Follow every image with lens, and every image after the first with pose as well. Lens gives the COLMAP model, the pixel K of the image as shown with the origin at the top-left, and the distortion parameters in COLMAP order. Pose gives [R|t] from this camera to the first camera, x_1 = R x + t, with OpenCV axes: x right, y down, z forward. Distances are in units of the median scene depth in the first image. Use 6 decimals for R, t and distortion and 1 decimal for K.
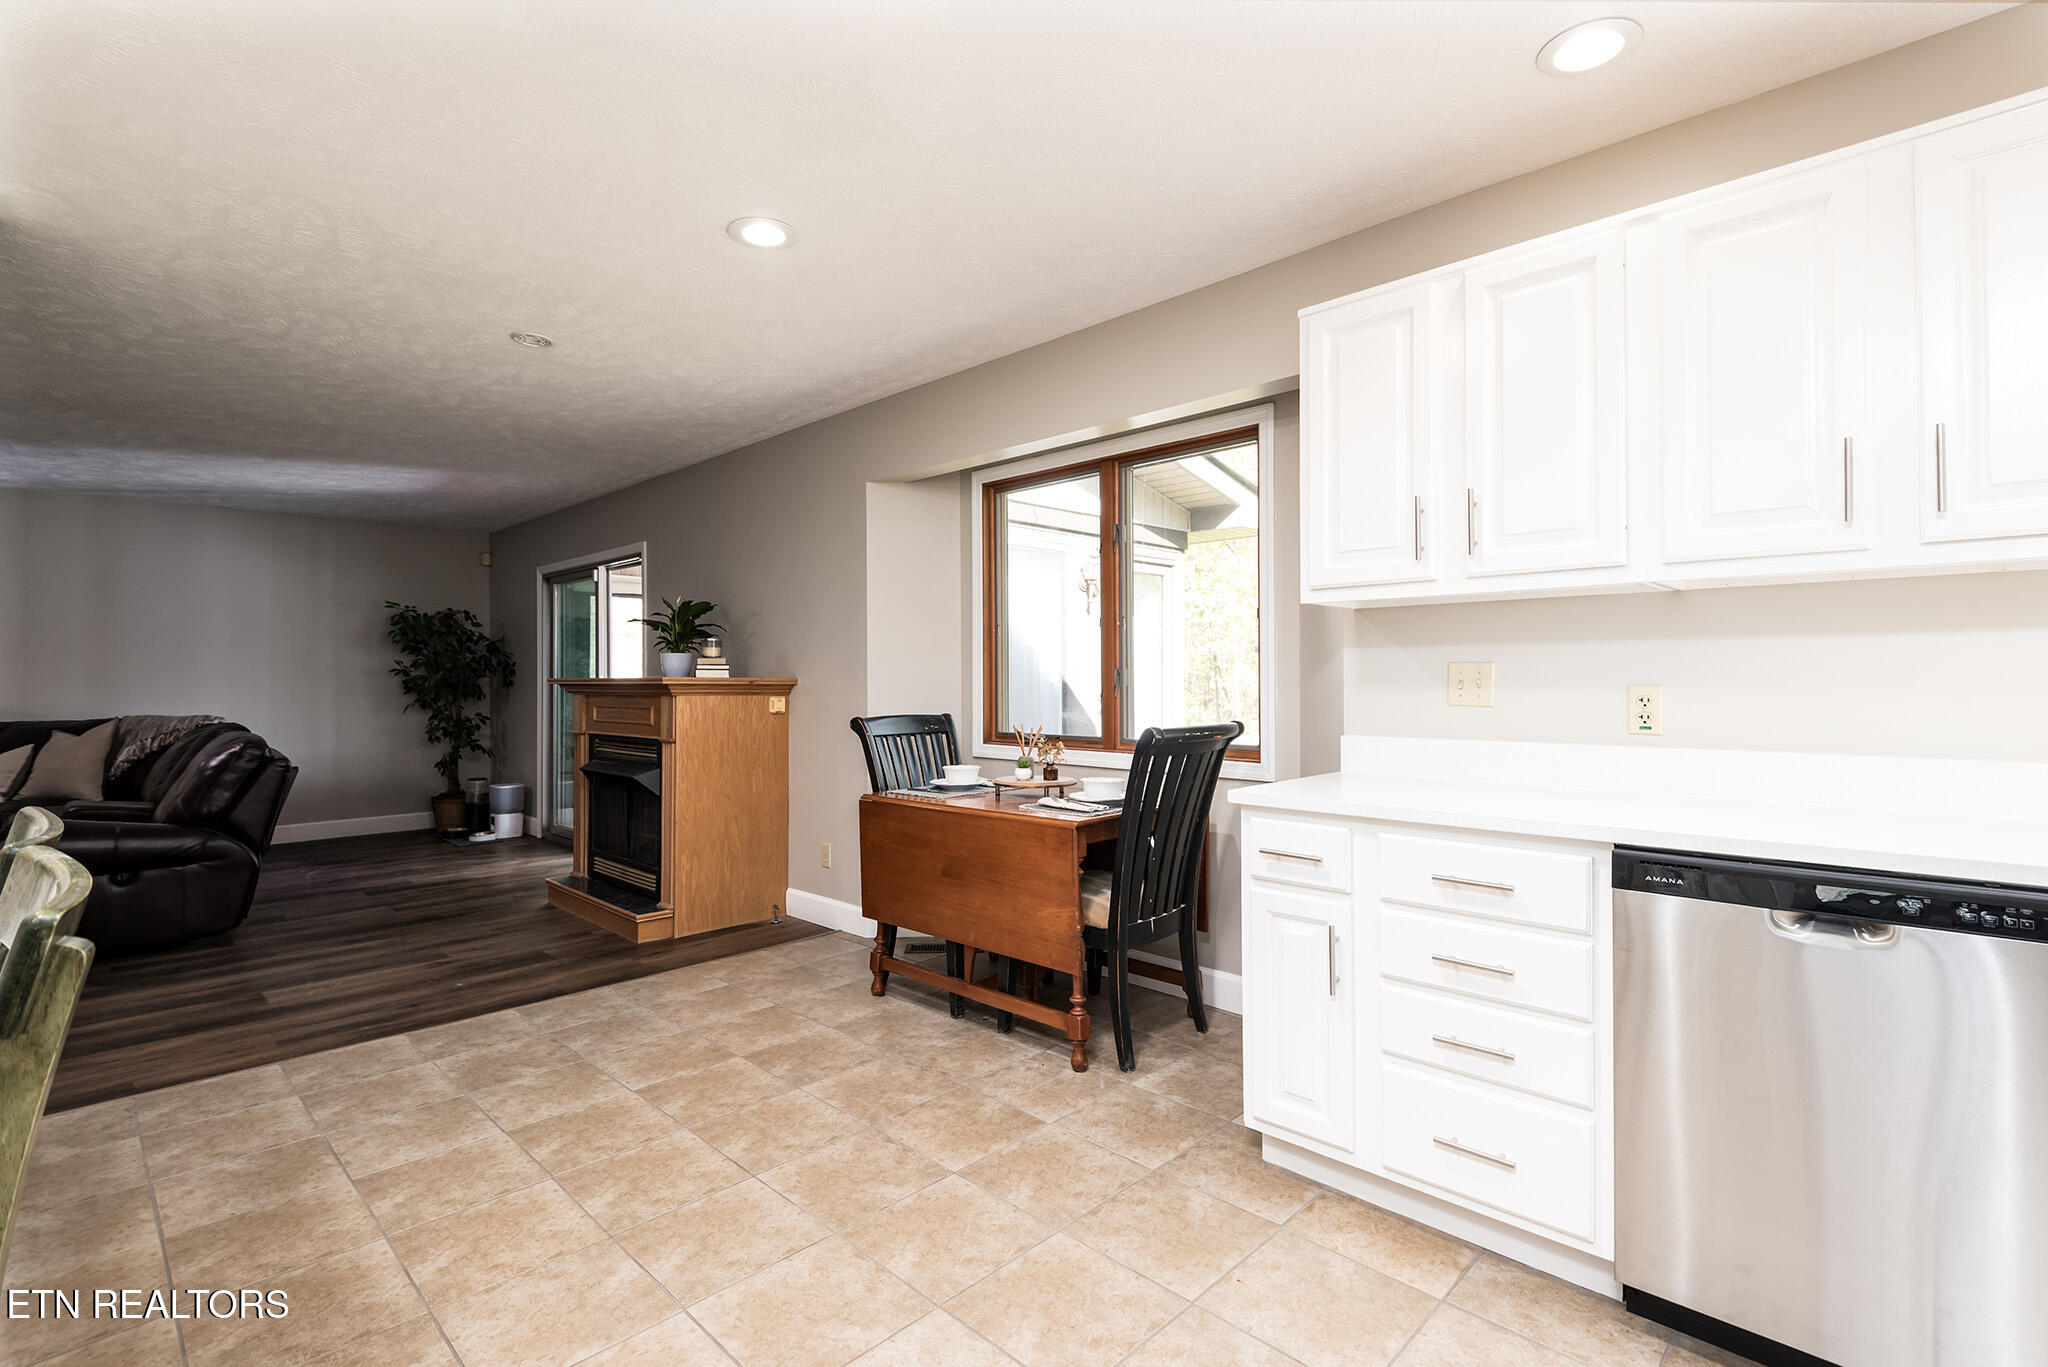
lens RADIAL K [[953.8, 0, 1023.1], [0, 953.8, 676.9], [0, 0, 1]] dist [0.003654, -0.000735]
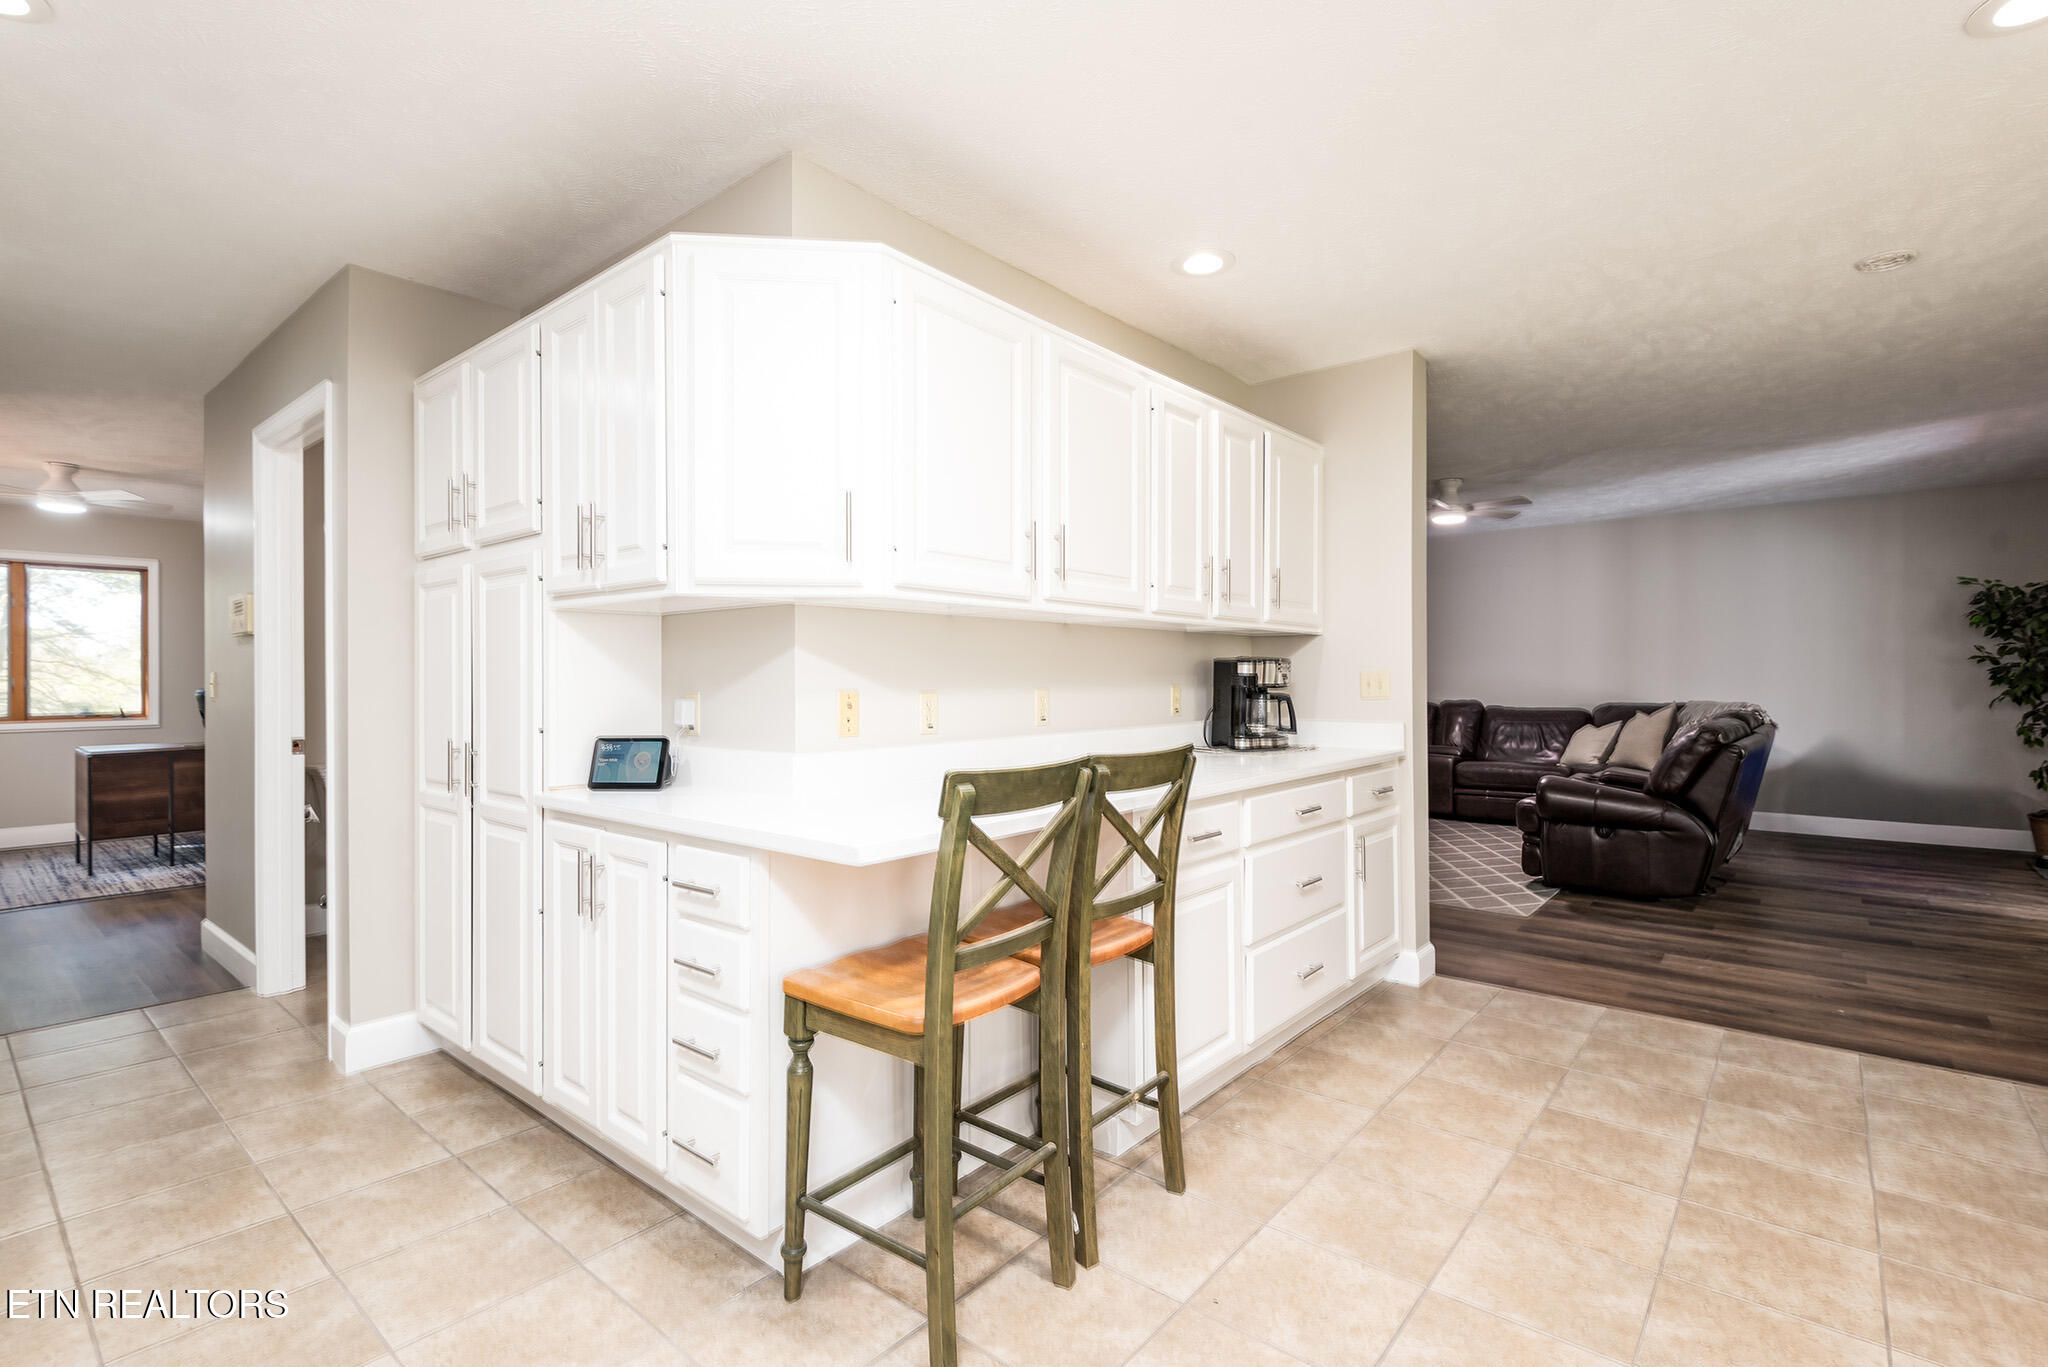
lens RADIAL K [[953.8, 0, 1023.1], [0, 953.8, 676.9], [0, 0, 1]] dist [0.003654, -0.000735]
pose [[0.091681, 0.006228, -0.995769, 0.245117], [0.006692, 0.999954, 0.006871, -0.002406], [0.995766, -0.007293, 0.091635, 0.171034]]
